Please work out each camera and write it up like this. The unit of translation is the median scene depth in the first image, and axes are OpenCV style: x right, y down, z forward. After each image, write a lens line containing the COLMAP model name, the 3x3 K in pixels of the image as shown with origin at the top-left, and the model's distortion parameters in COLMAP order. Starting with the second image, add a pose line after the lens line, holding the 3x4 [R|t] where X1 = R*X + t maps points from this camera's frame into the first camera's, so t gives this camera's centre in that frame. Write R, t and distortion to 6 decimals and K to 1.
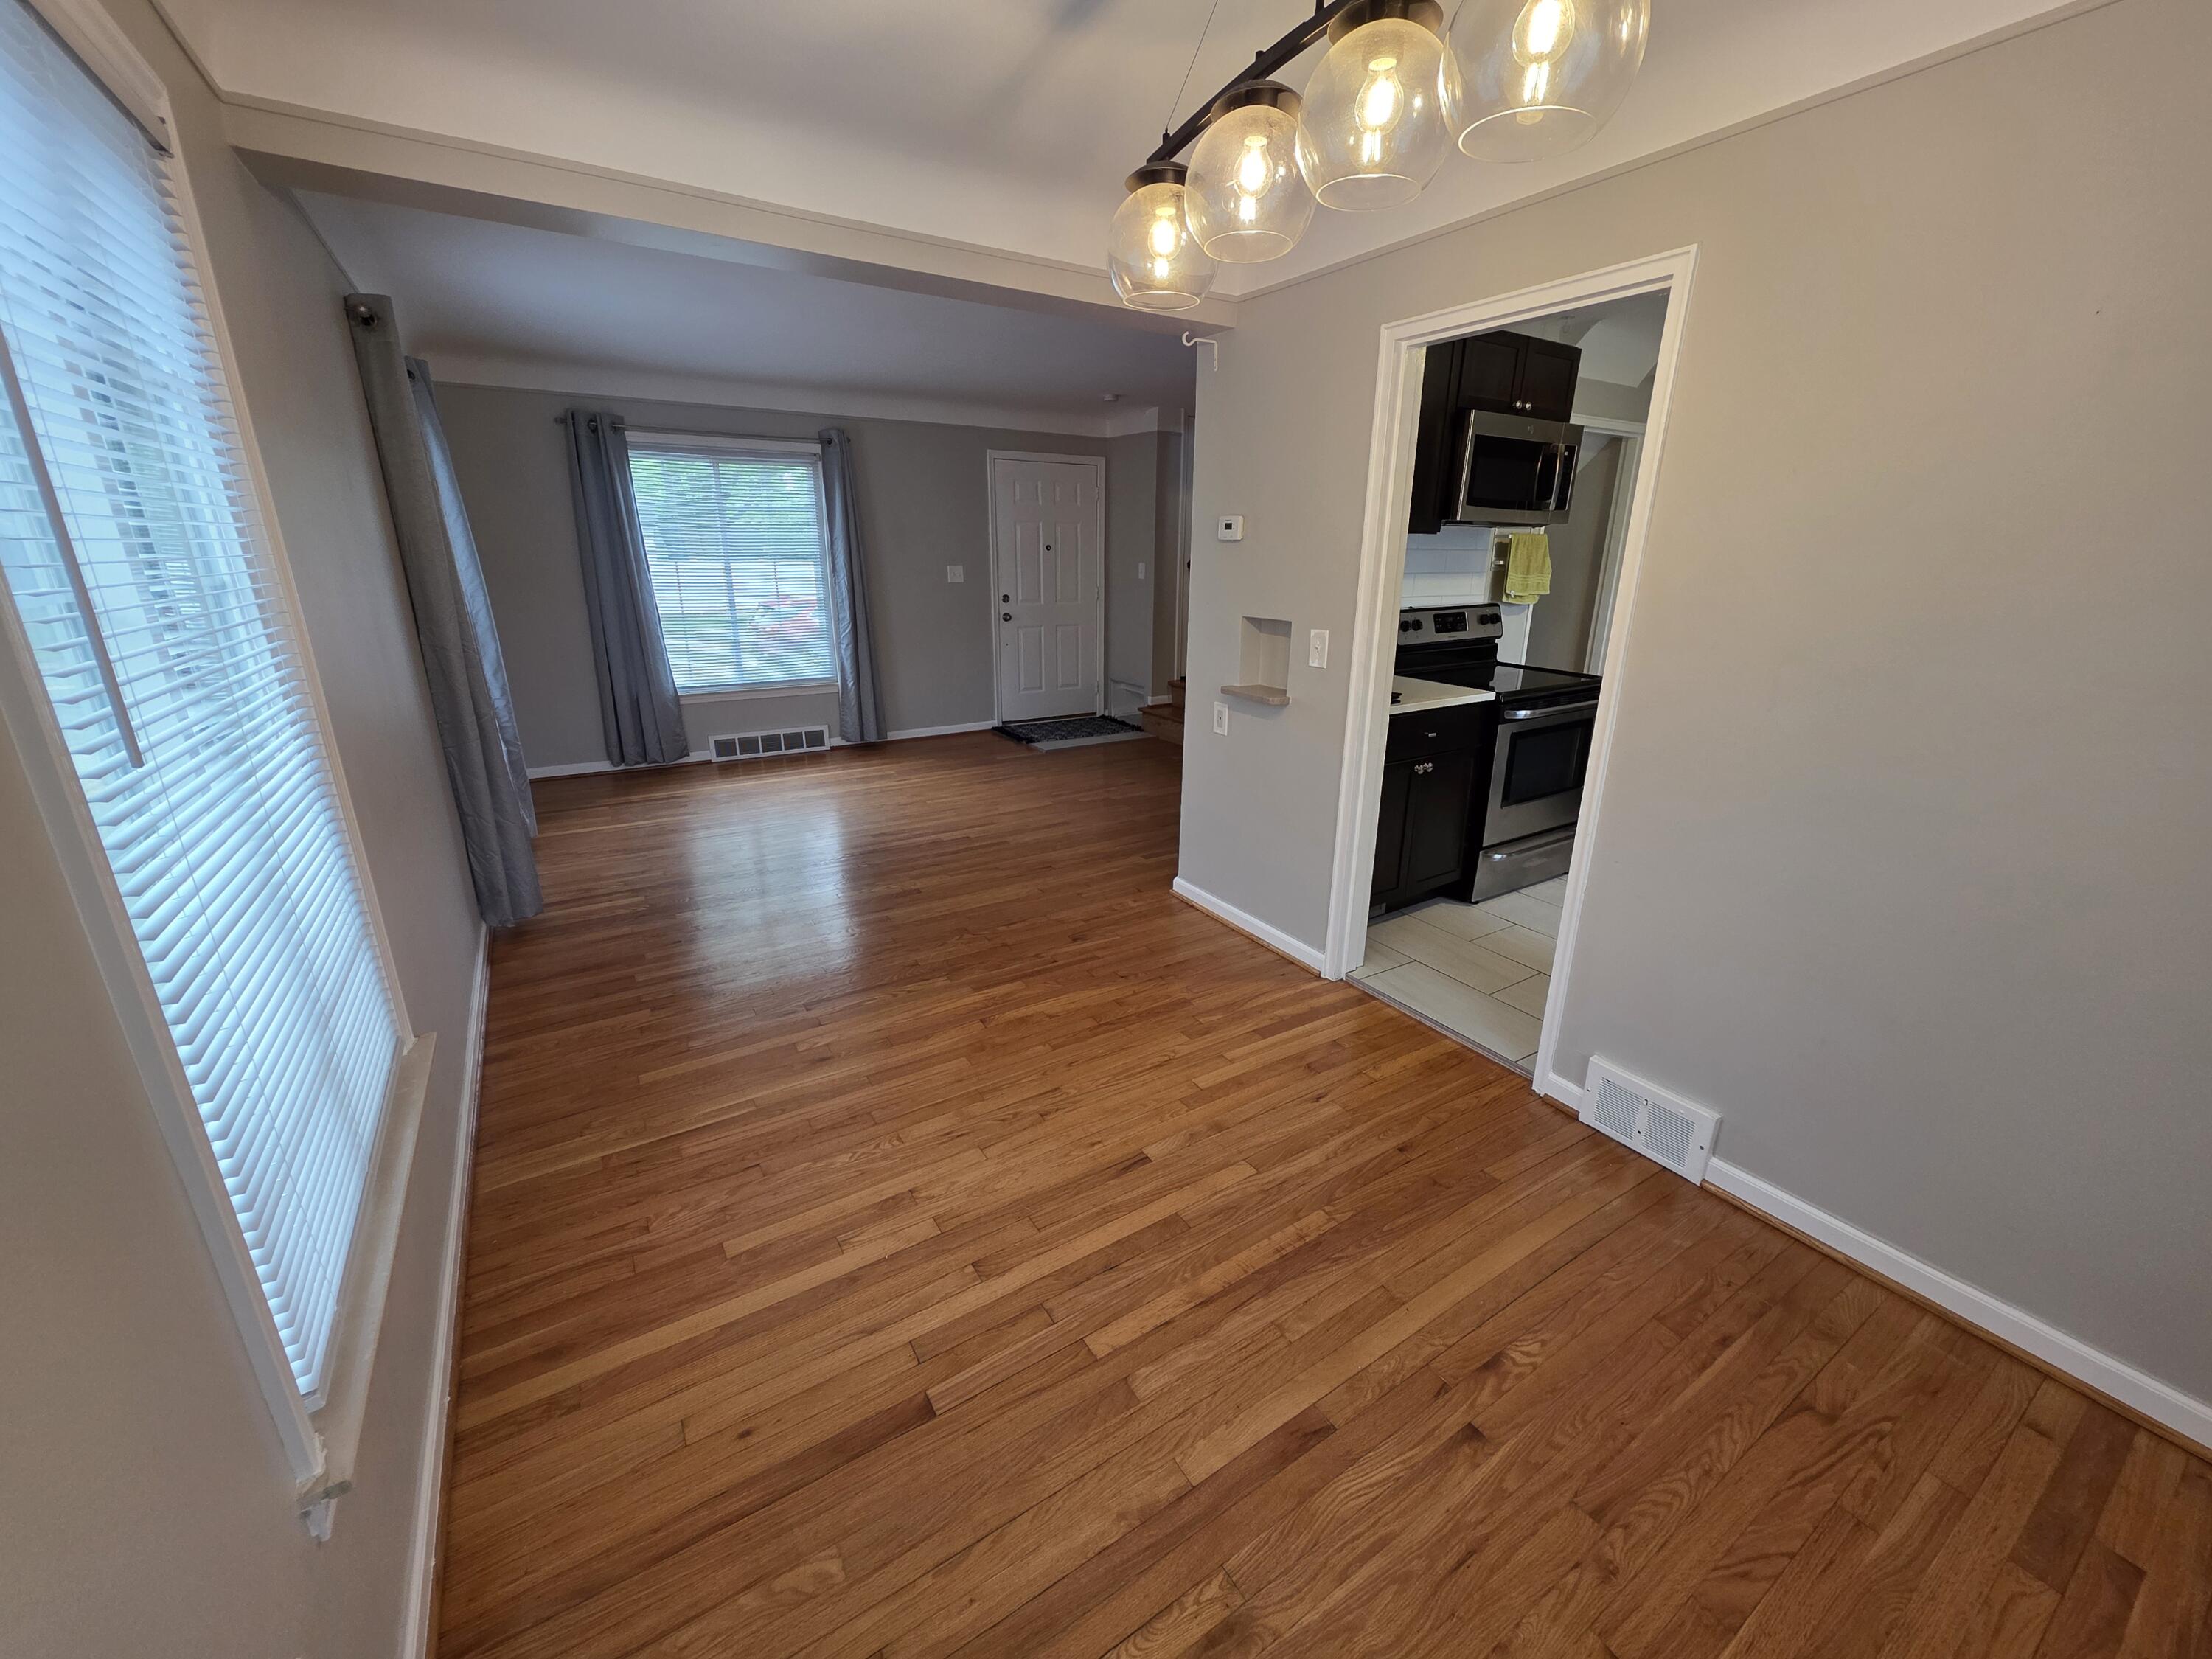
lens RADIAL K [[881.7, 0, 1116.0], [0, 881.7, 819.6], [0, 0, 1]] dist [0.001394, -0.000420]
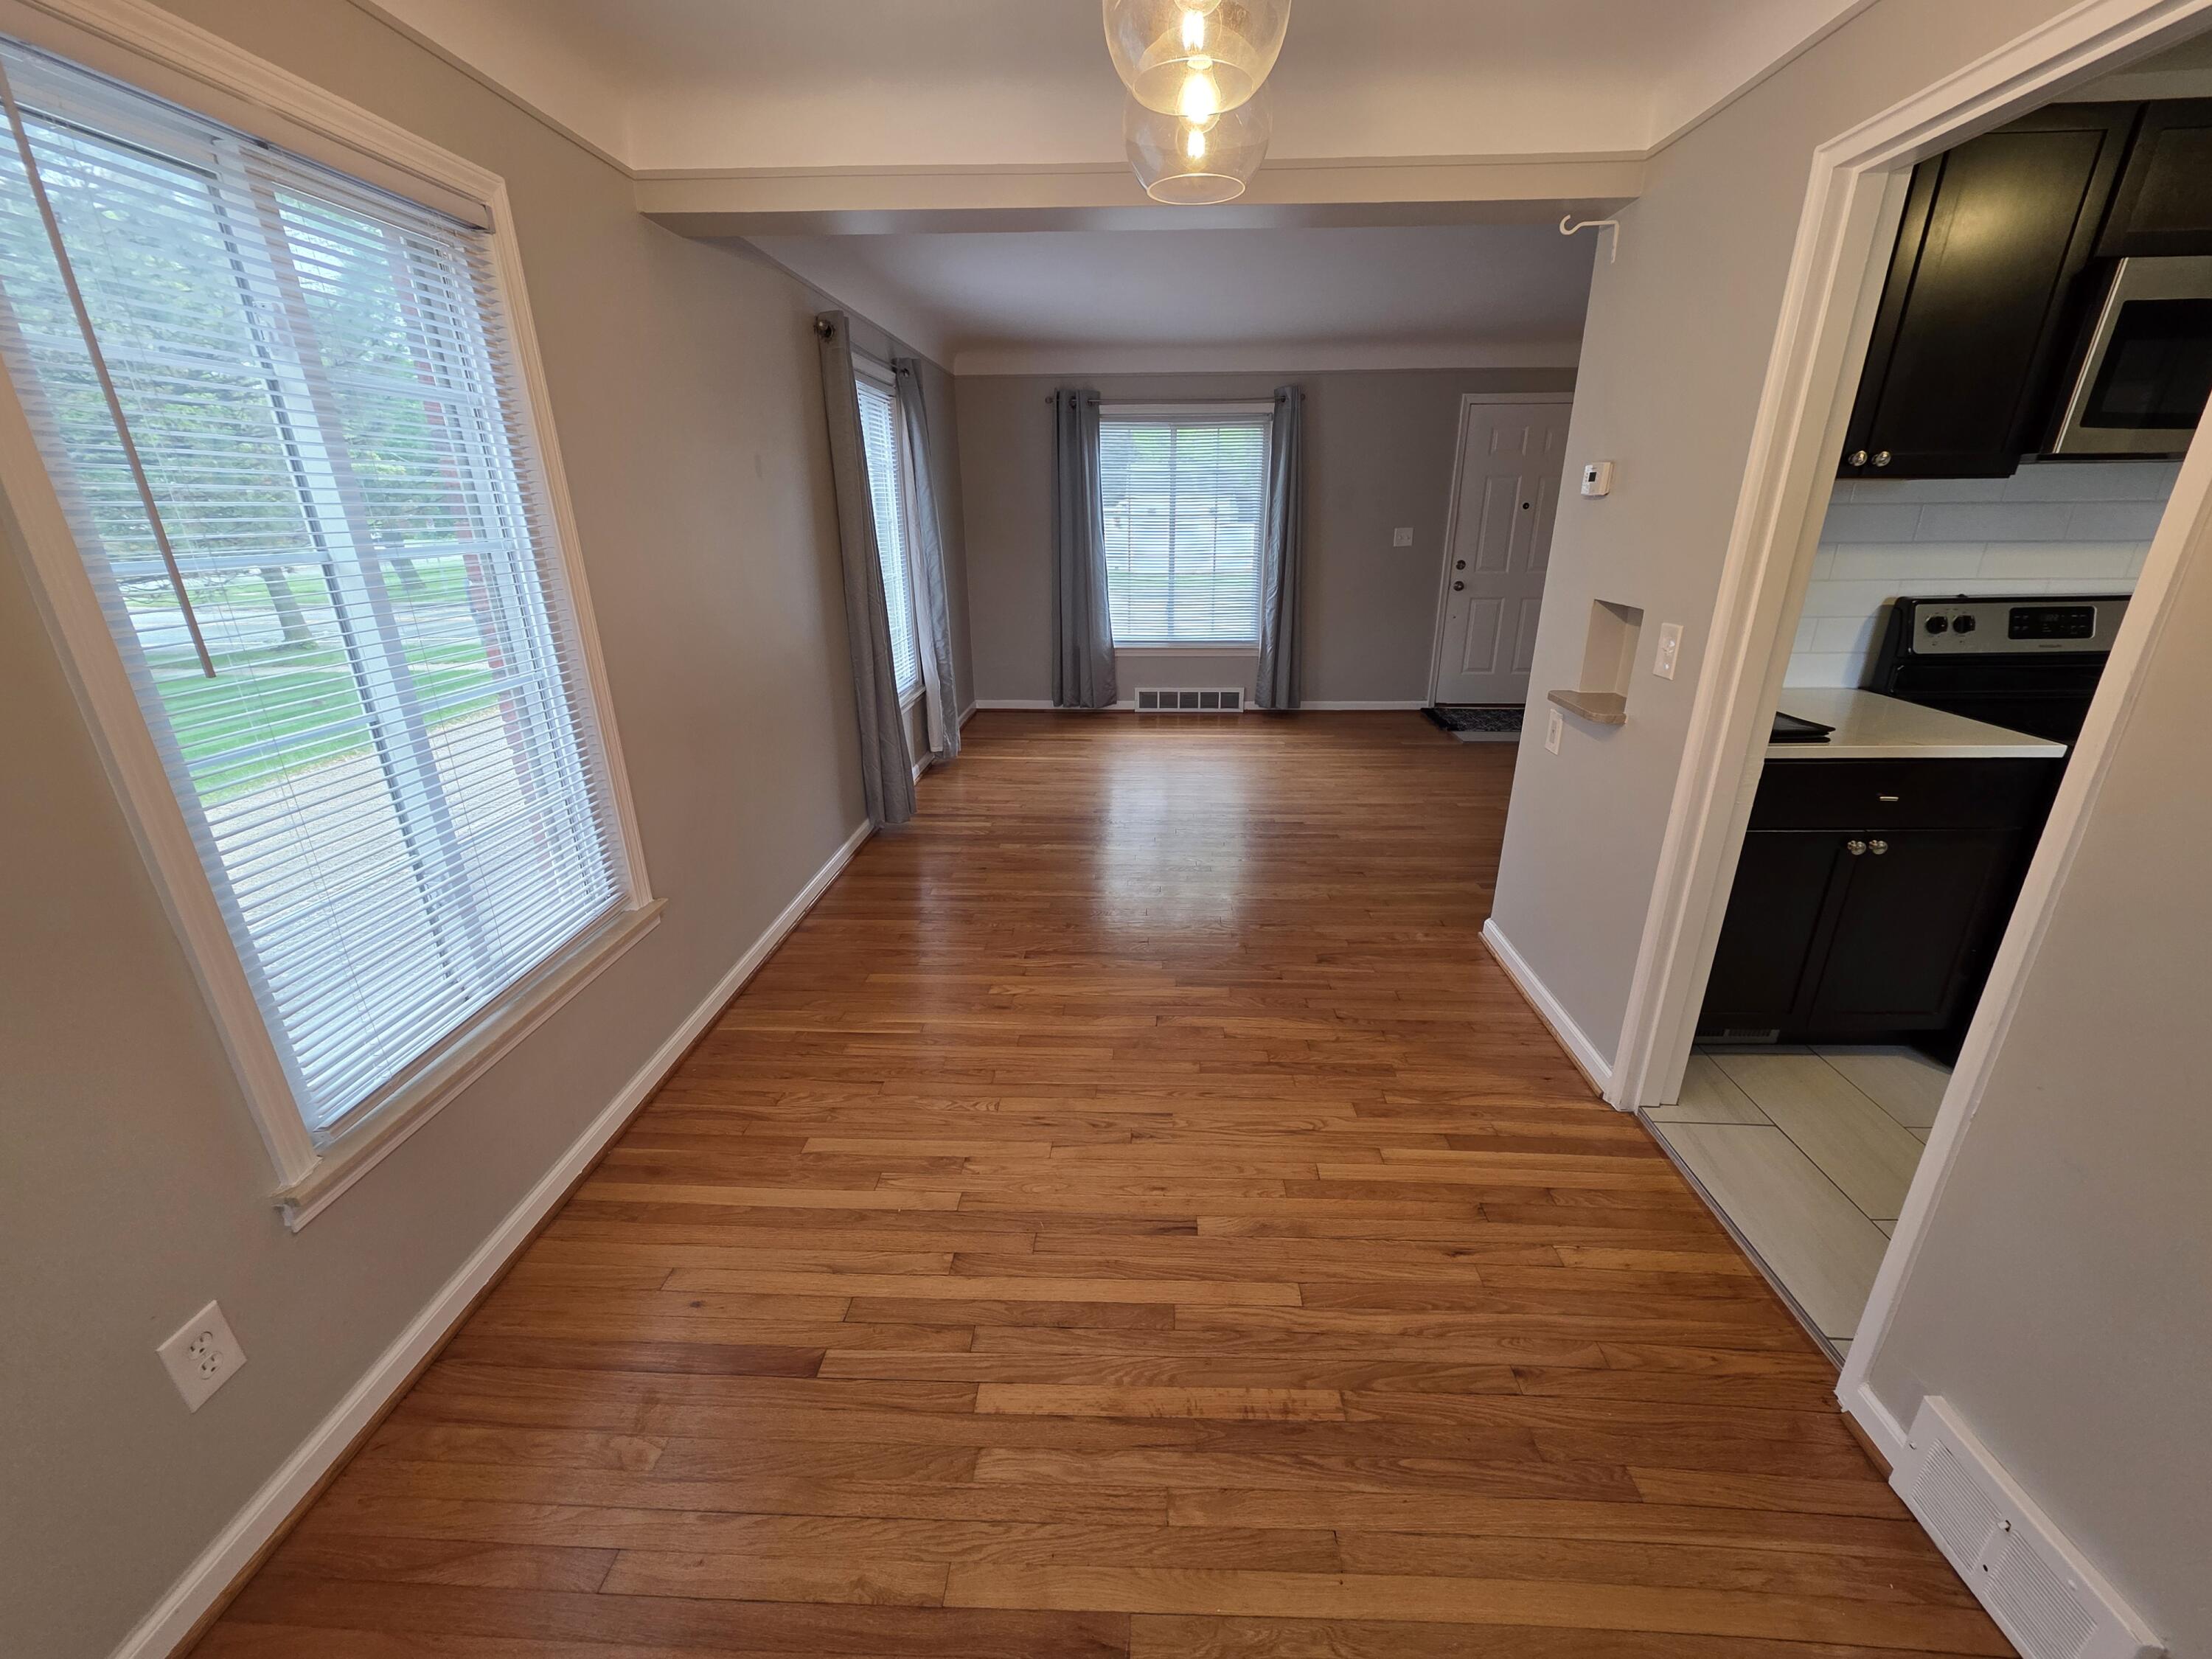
lens RADIAL K [[881.7, 0, 1116.0], [0, 881.7, 819.6], [0, 0, 1]] dist [0.001394, -0.000420]
pose [[0.820712, 0.179243, -0.542497, 0.252724], [-0.156557, 0.983725, 0.088180, -0.050612], [0.549473, 0.012562, 0.835417, 0.159839]]
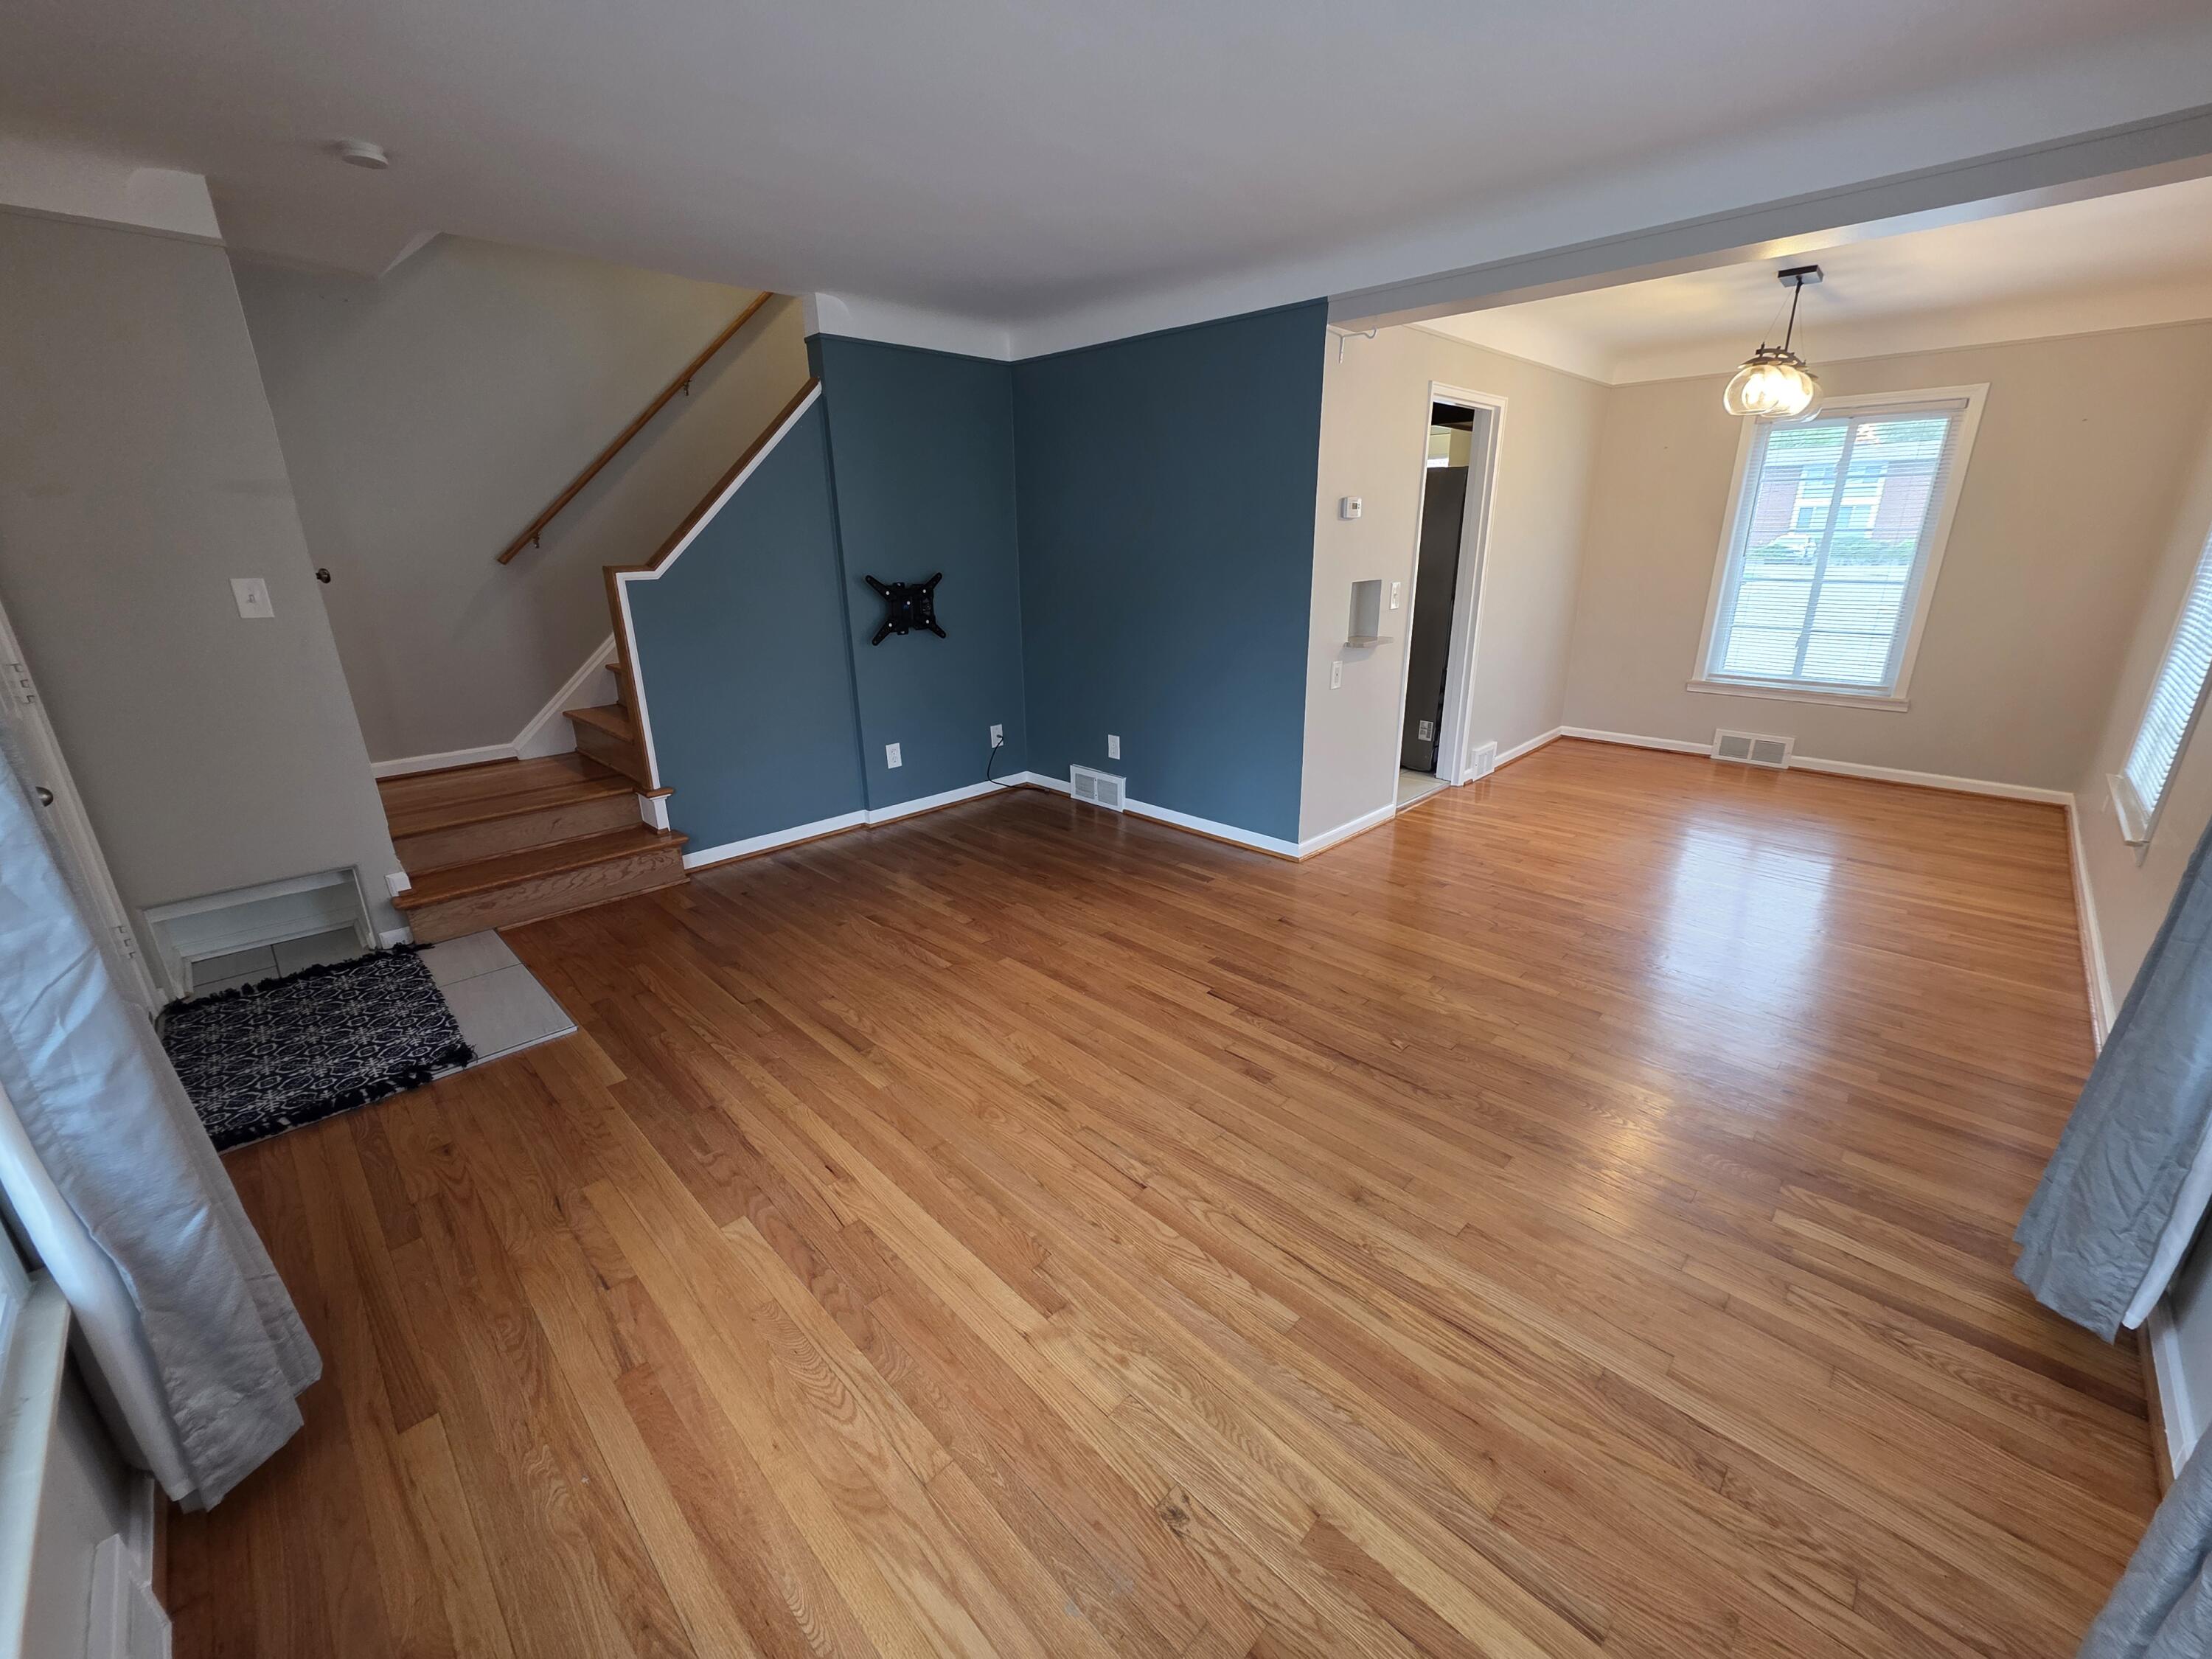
lens RADIAL K [[881.7, 0, 1116.0], [0, 881.7, 819.6], [0, 0, 1]] dist [0.001394, -0.000420]
pose [[-0.226755, -0.308609, 0.923765, -0.991230], [0.298791, 0.880694, 0.367564, -0.484178], [-0.926988, 0.359359, -0.107492, 1.550613]]
